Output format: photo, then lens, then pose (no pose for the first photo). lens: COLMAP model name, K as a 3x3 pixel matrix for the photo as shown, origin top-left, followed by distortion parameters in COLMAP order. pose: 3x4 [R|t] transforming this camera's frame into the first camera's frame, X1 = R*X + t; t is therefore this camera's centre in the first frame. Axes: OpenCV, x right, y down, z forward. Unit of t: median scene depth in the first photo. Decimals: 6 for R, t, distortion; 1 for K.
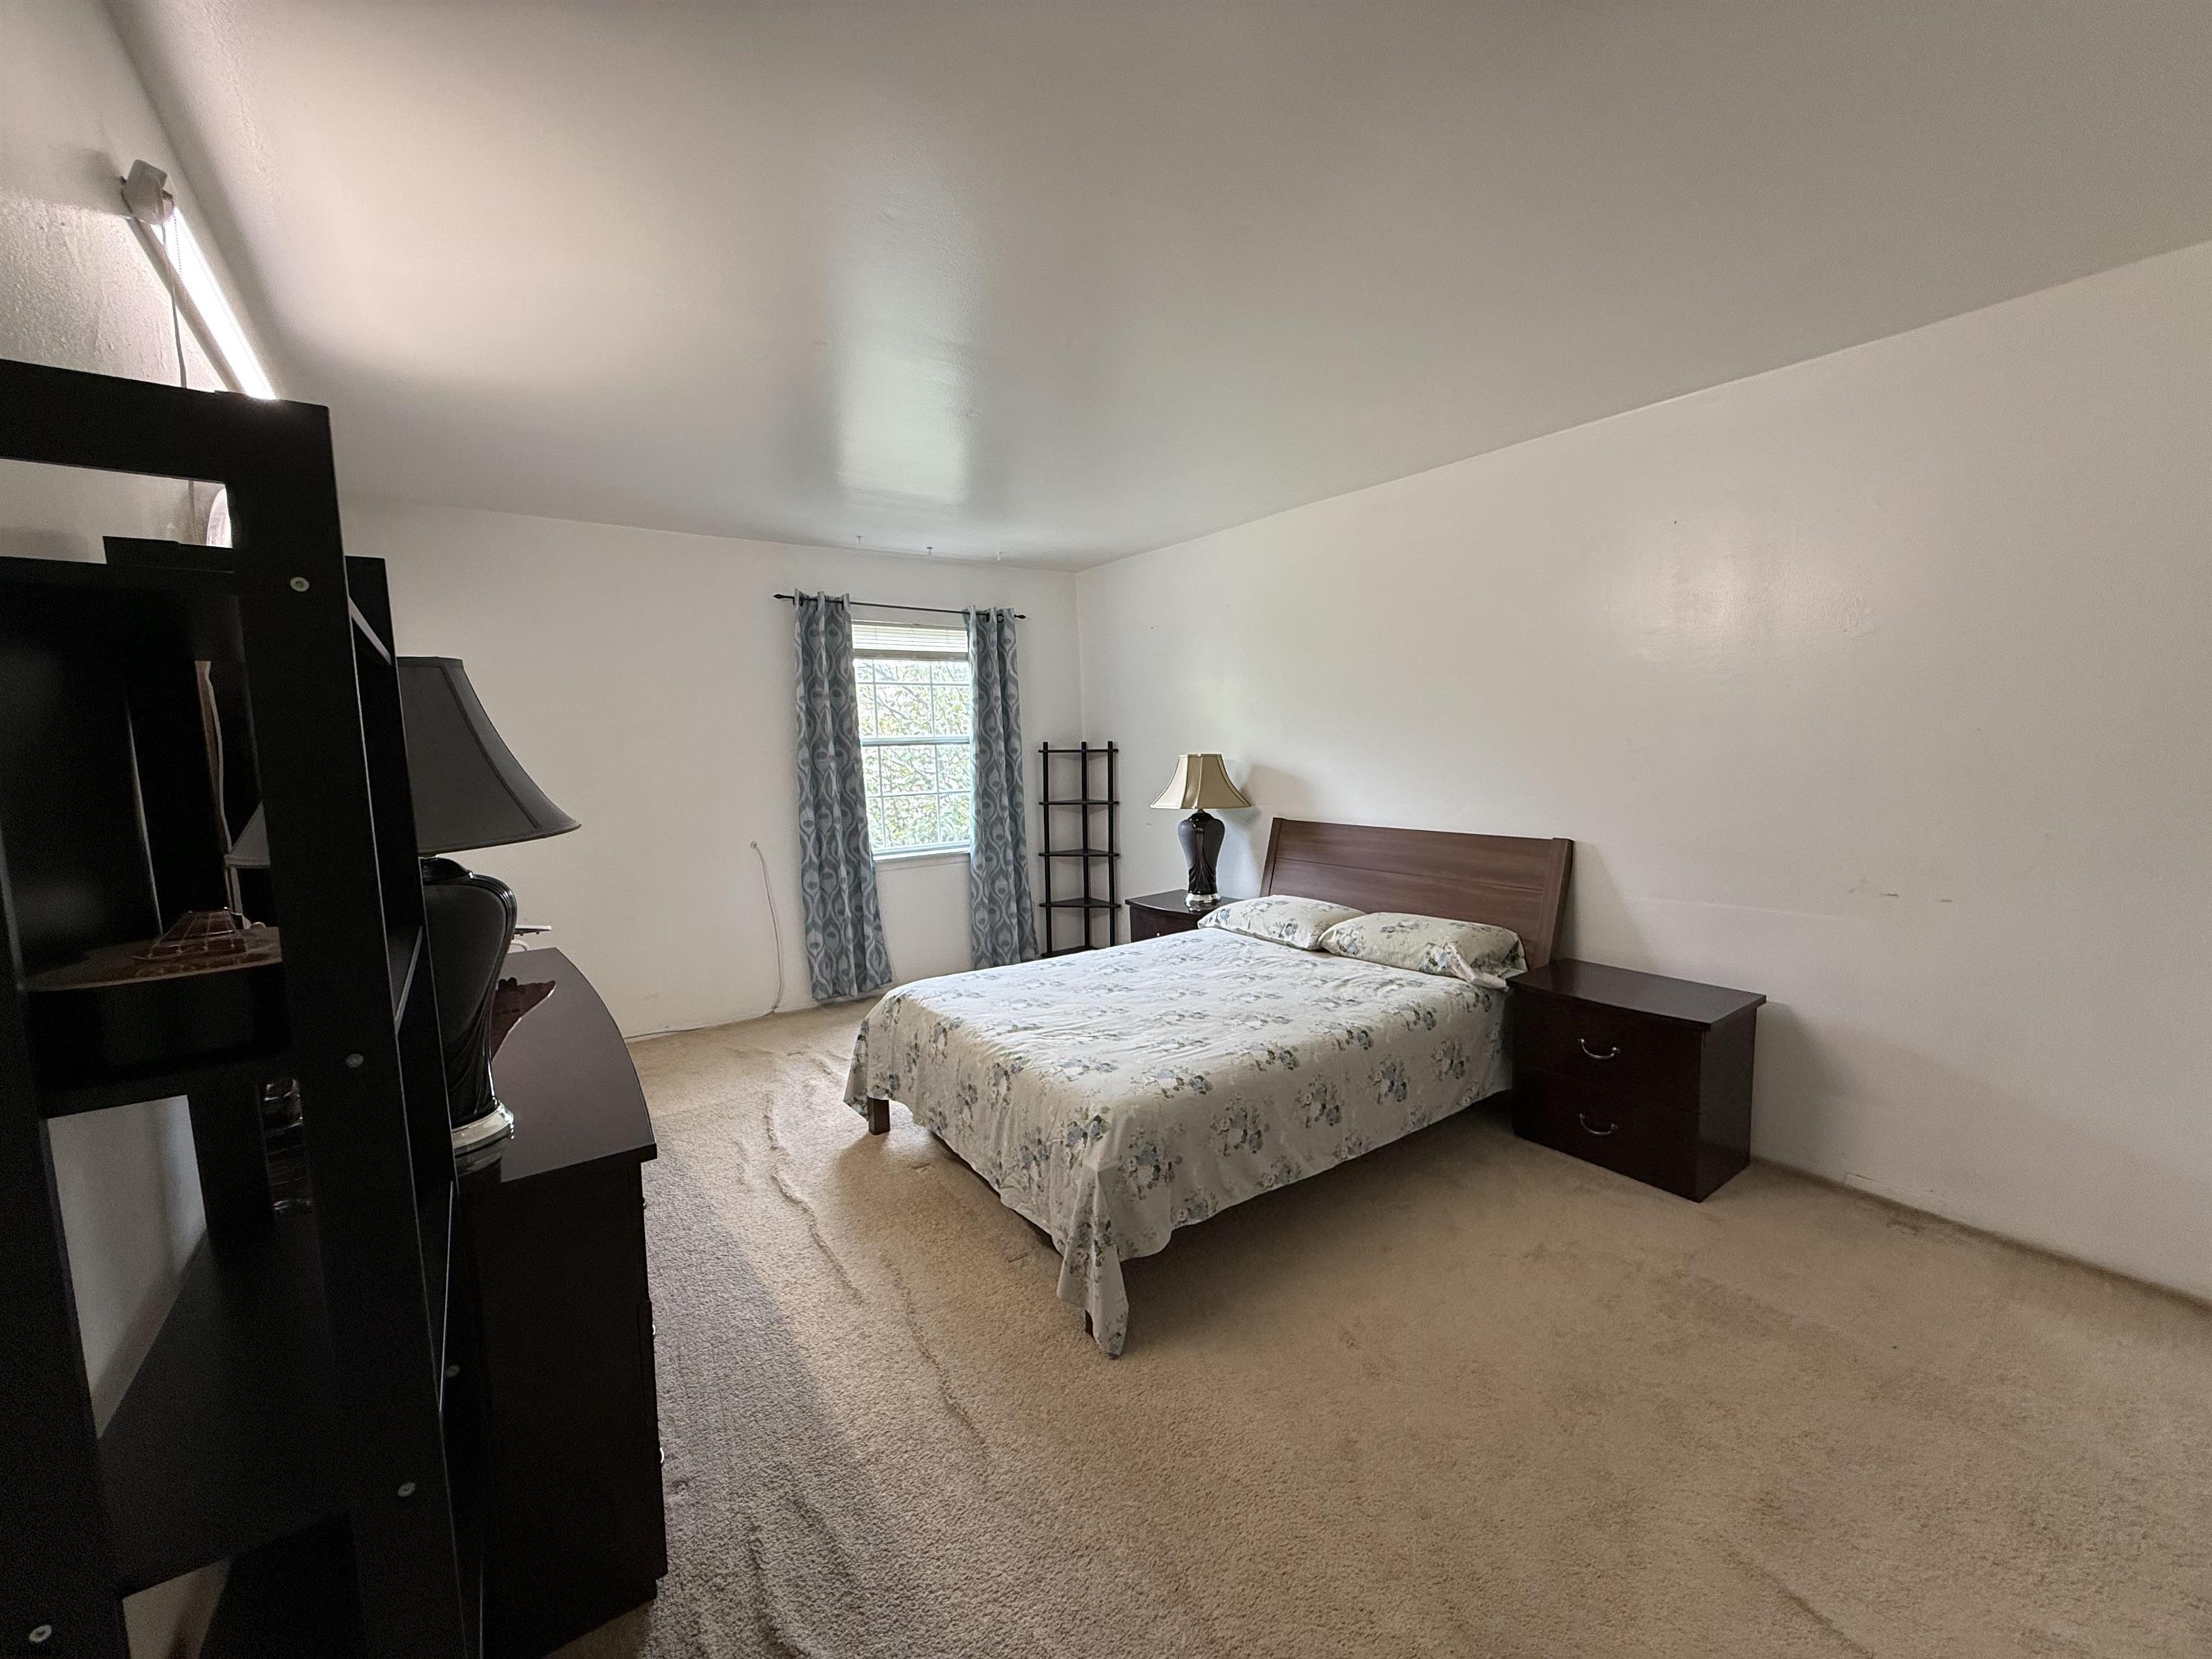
lens RADIAL K [[882.7, 0, 1104.6], [0, 882.7, 828.1], [0, 0, 1]] dist [-0.000009, 0.000119]
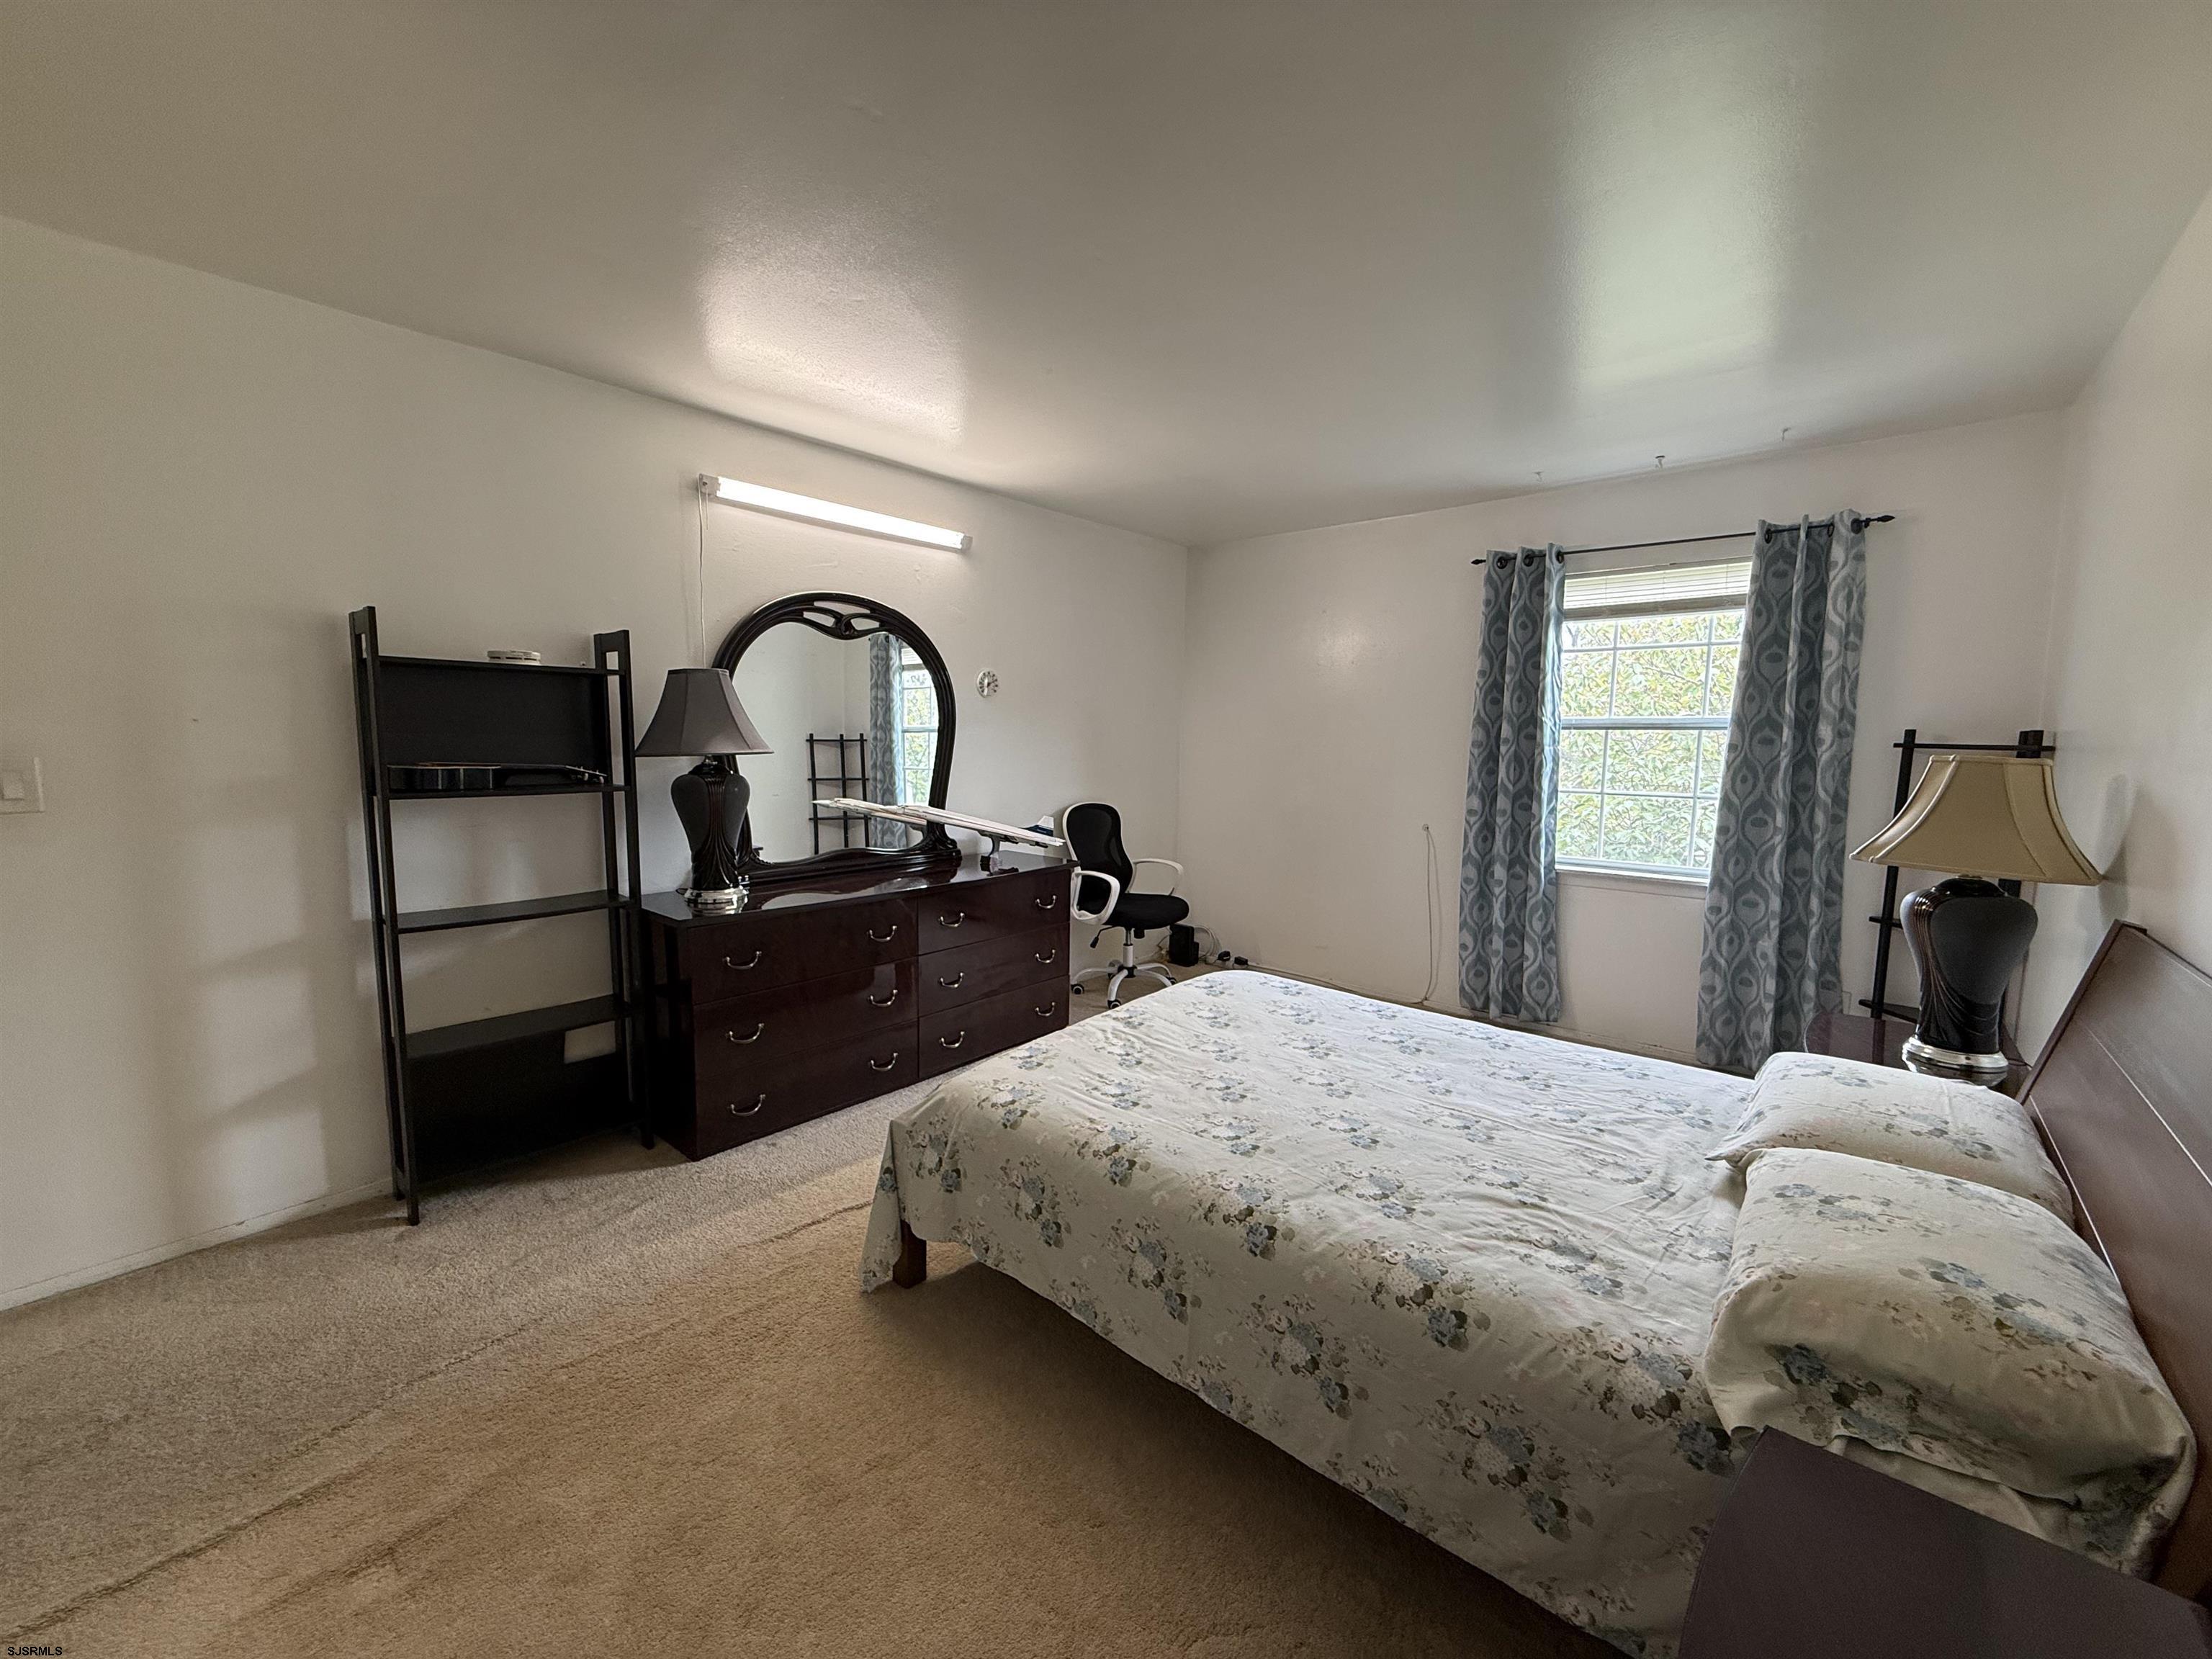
lens RADIAL K [[927.0, 0, 1173.3], [0, 927.0, 838.9], [0, 0, 1]] dist [0.001623, 0.000101]
pose [[0.228903, 0.132178, -0.964434, 0.709451], [-0.111661, 0.987764, 0.108874, -0.065640], [0.967024, 0.082769, 0.240861, 0.665974]]
